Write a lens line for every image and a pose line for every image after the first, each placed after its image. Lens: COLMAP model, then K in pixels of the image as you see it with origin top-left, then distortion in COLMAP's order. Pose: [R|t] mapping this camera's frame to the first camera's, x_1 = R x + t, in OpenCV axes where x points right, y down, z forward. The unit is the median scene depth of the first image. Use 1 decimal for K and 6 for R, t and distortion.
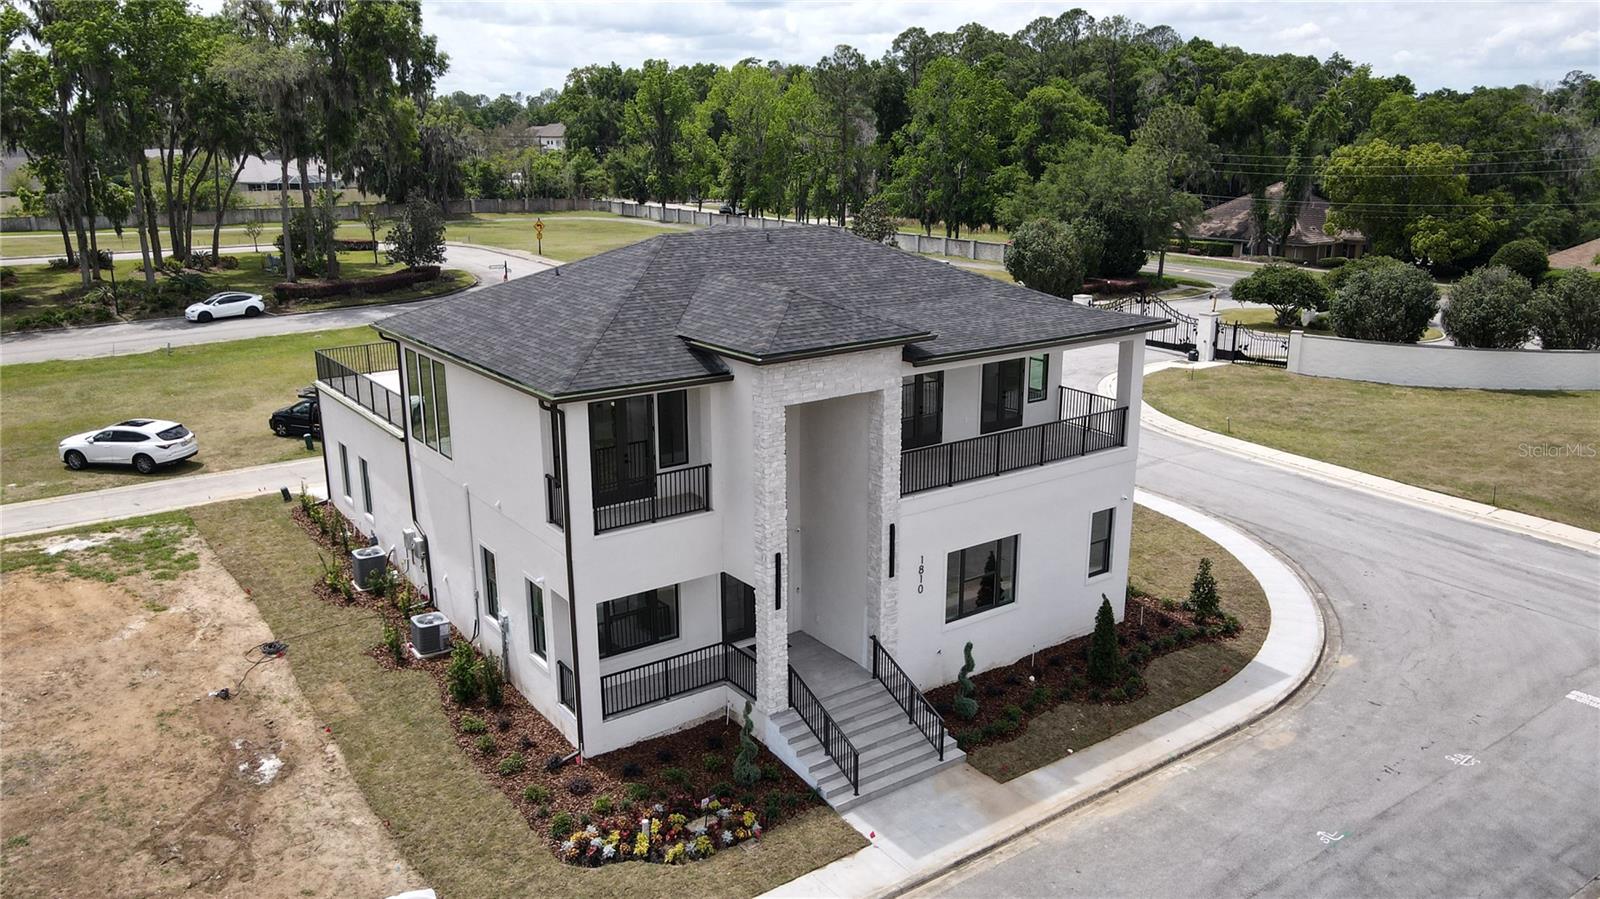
lens RADIAL K [[1179.3, 0, 784.9], [0, 1179.3, 449.0], [0, 0, 1]] dist [0.001475, 0.027351]
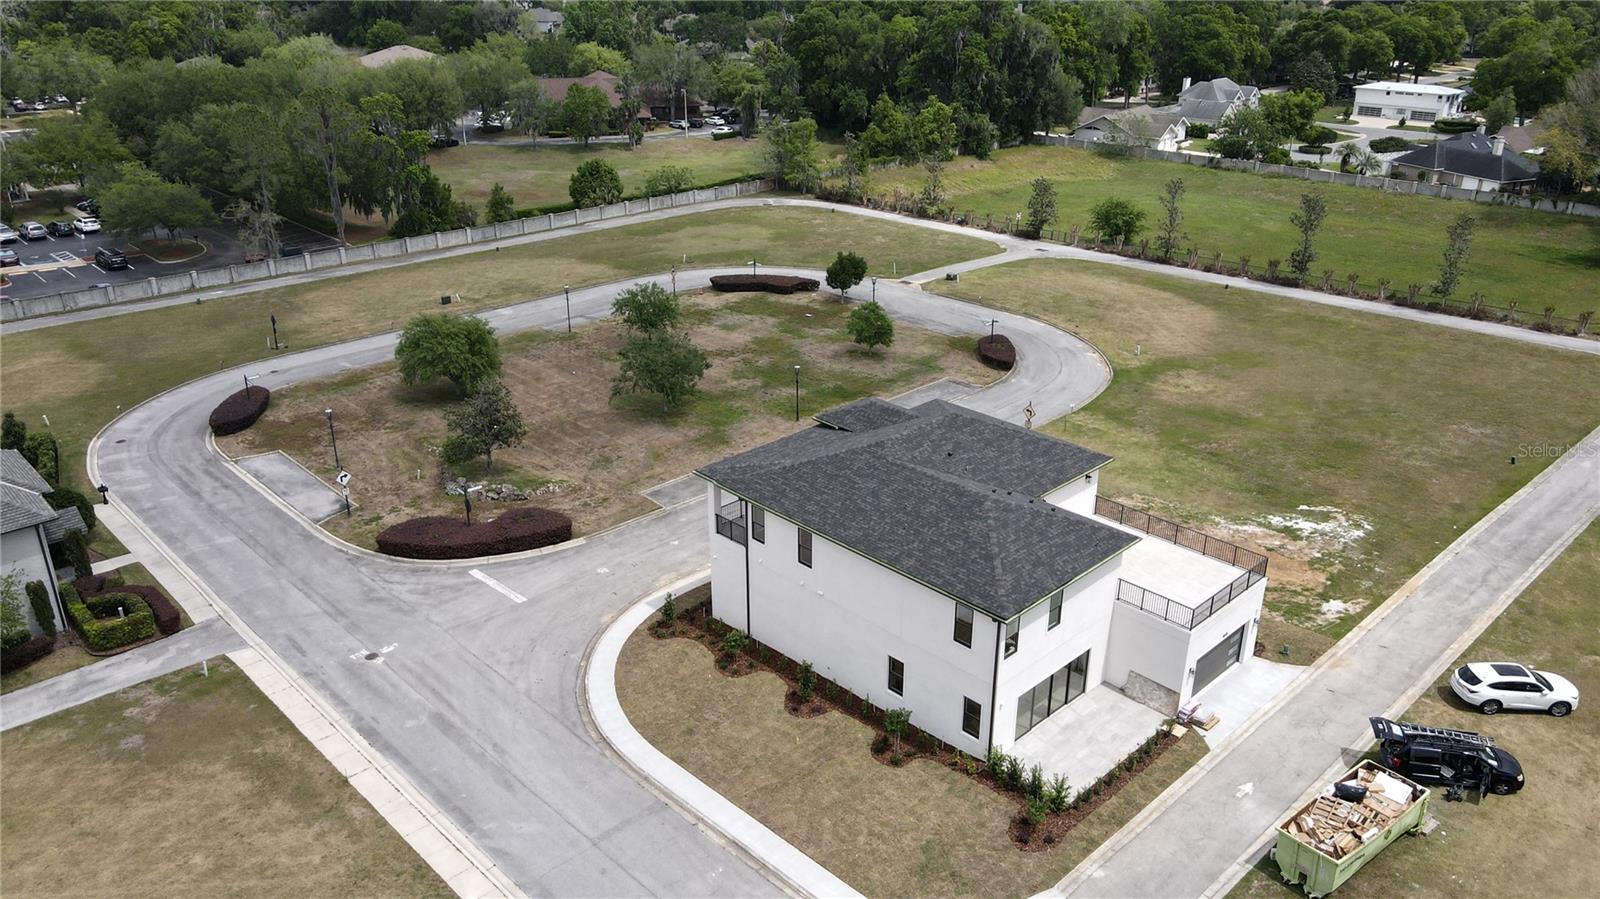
lens RADIAL K [[1179.3, 0, 793.1], [0, 1179.3, 455.6], [0, 0, 1]] dist [0.001475, 0.027351]
pose [[-0.988960, 0.065231, -0.133056, 0.424402], [-0.032405, 0.780972, 0.623725, -1.324031], [0.144599, 0.621150, -0.770236, 2.480536]]
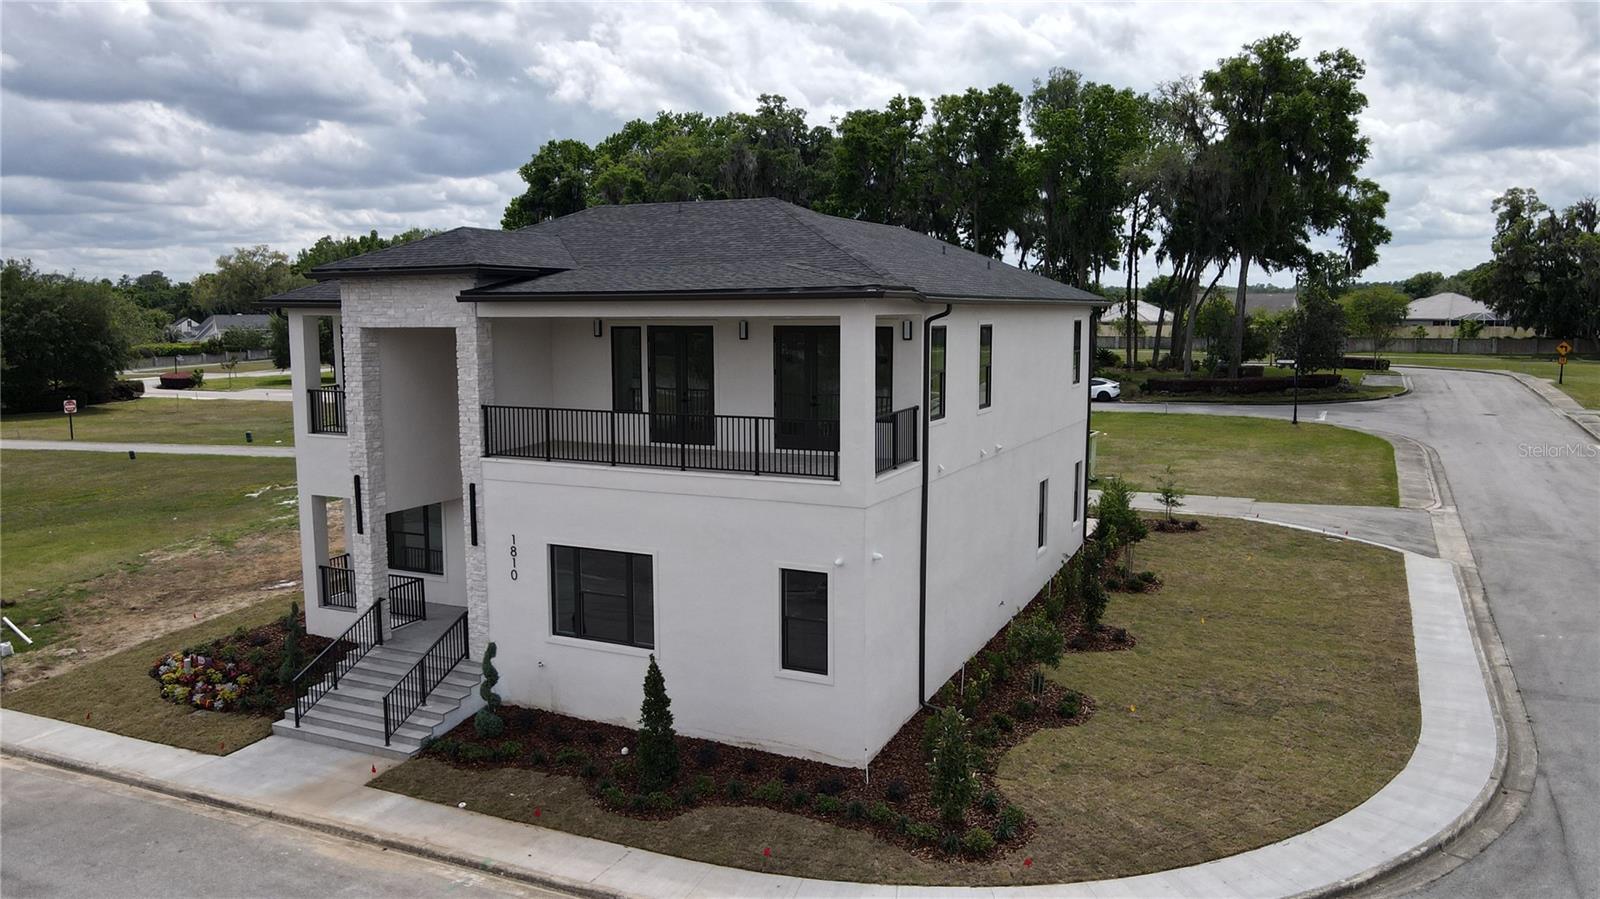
lens RADIAL K [[1179.3, 0, 793.8], [0, 1179.3, 446.9], [0, 0, 1]] dist [0.001475, 0.027351]
pose [[0.483931, 0.108843, -0.868311, 0.863189], [-0.226927, 0.973902, -0.004393, -0.013072], [0.845171, 0.199169, 0.496001, 0.663475]]
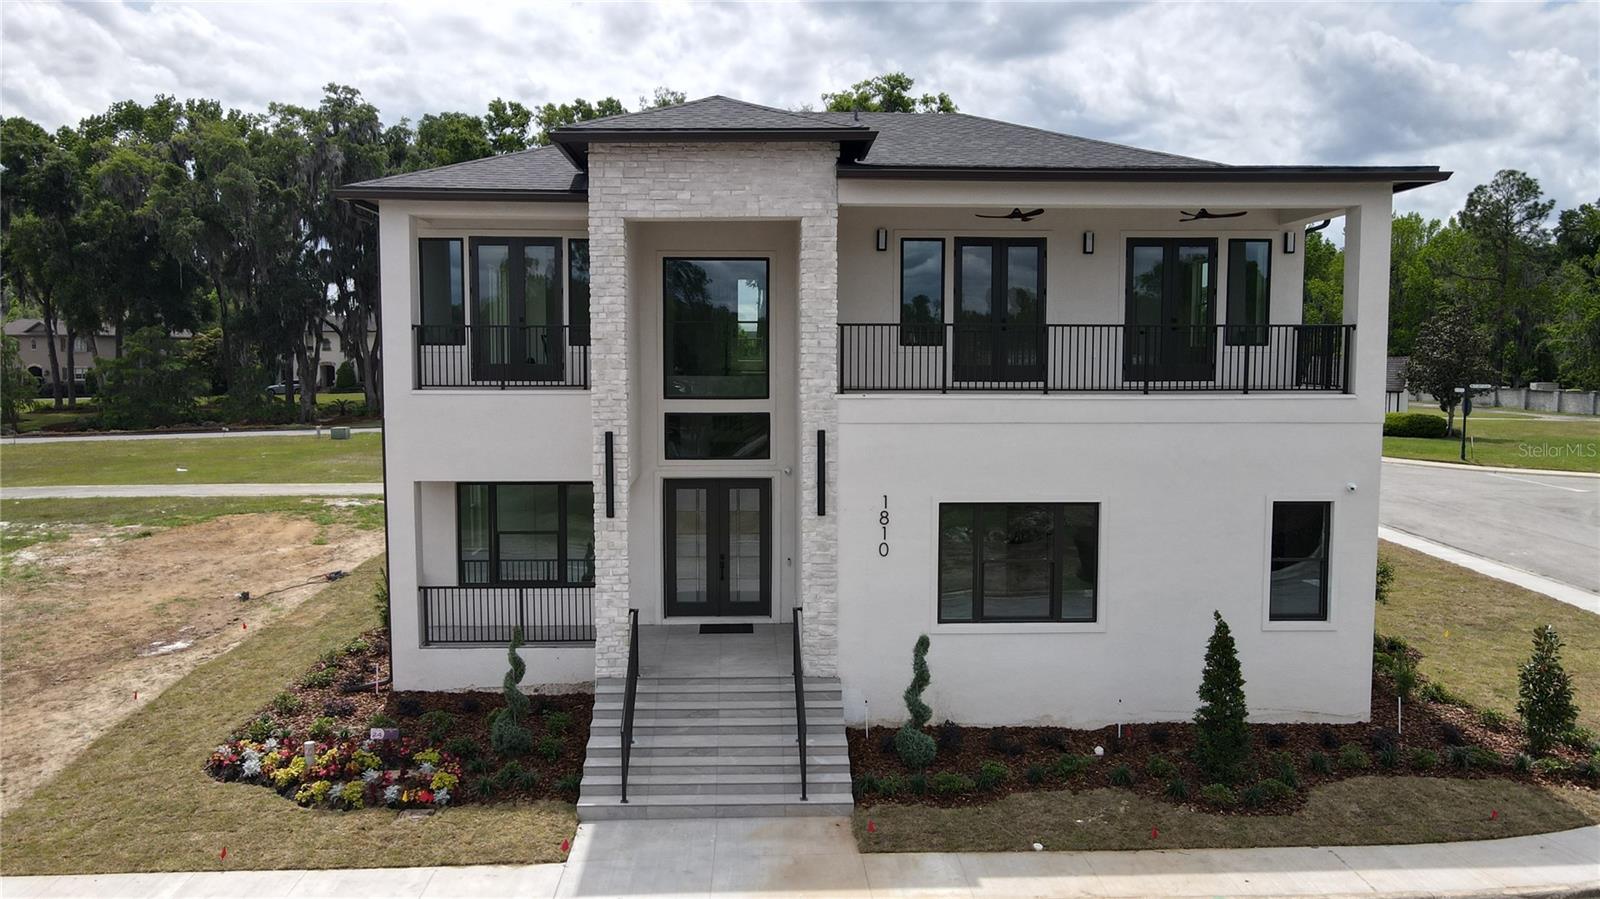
lens RADIAL K [[1179.3, 0, 790.7], [0, 1179.3, 447.0], [0, 0, 1]] dist [0.001475, 0.027351]
pose [[0.837848, 0.049172, -0.543684, 0.382439], [-0.147441, 0.979305, -0.138644, 0.146324], [0.525615, 0.196325, 0.827759, 0.391324]]
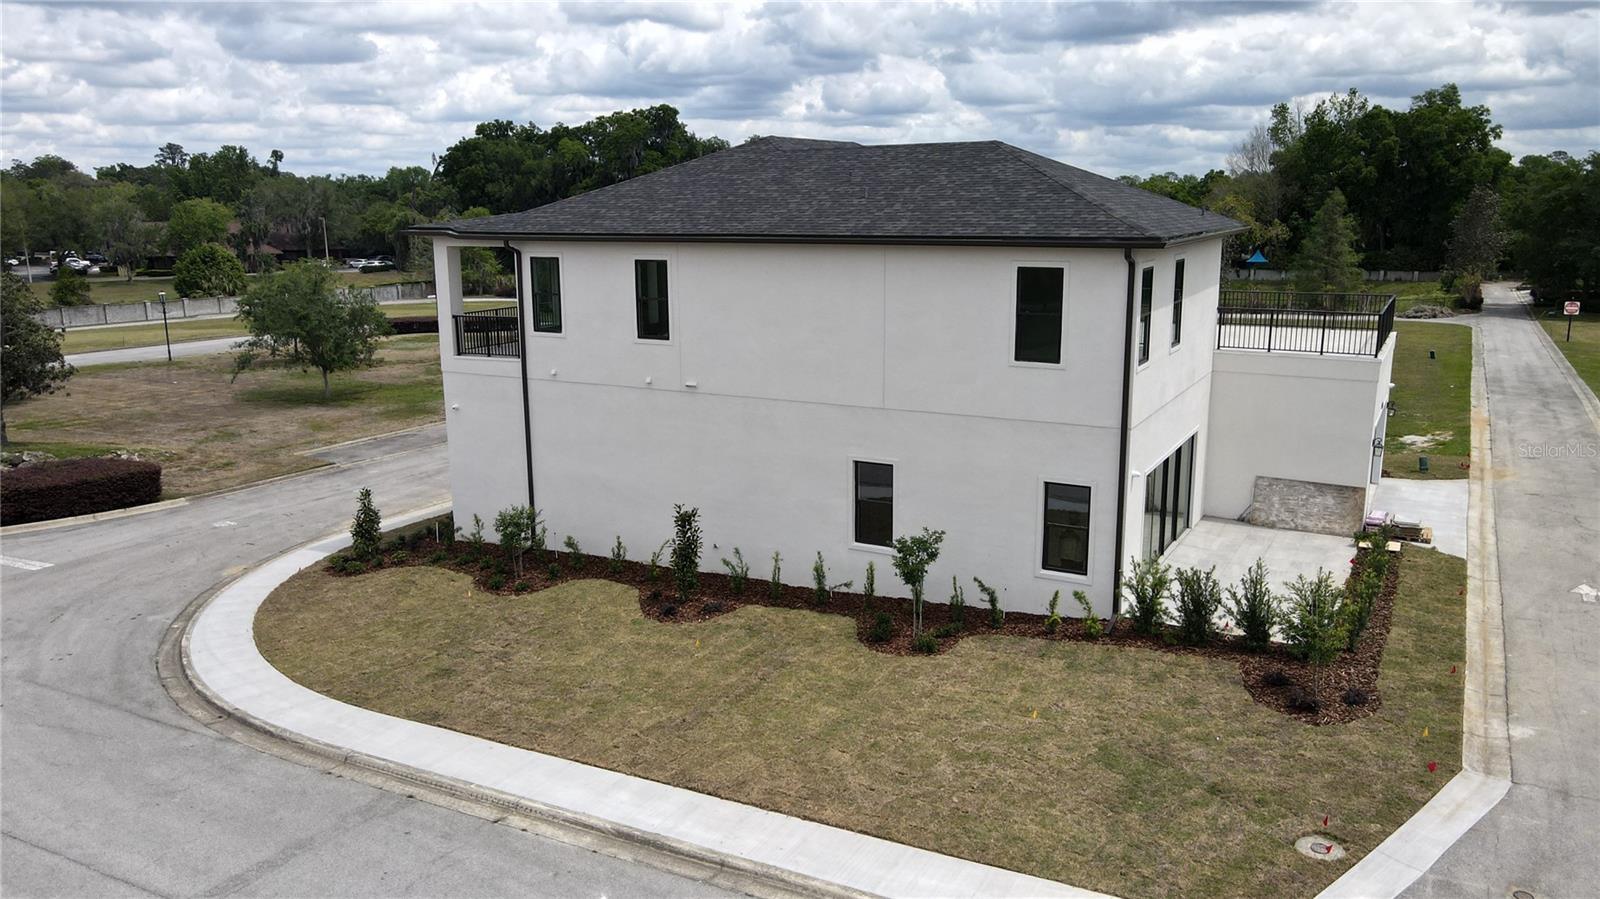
lens RADIAL K [[1179.3, 0, 792.2], [0, 1179.3, 450.9], [0, 0, 1]] dist [0.001475, 0.027351]
pose [[-0.902640, 0.102307, -0.418059, 0.469787], [-0.098224, 0.896737, 0.431525, -0.400517], [0.419037, 0.430575, -0.799383, 2.011928]]
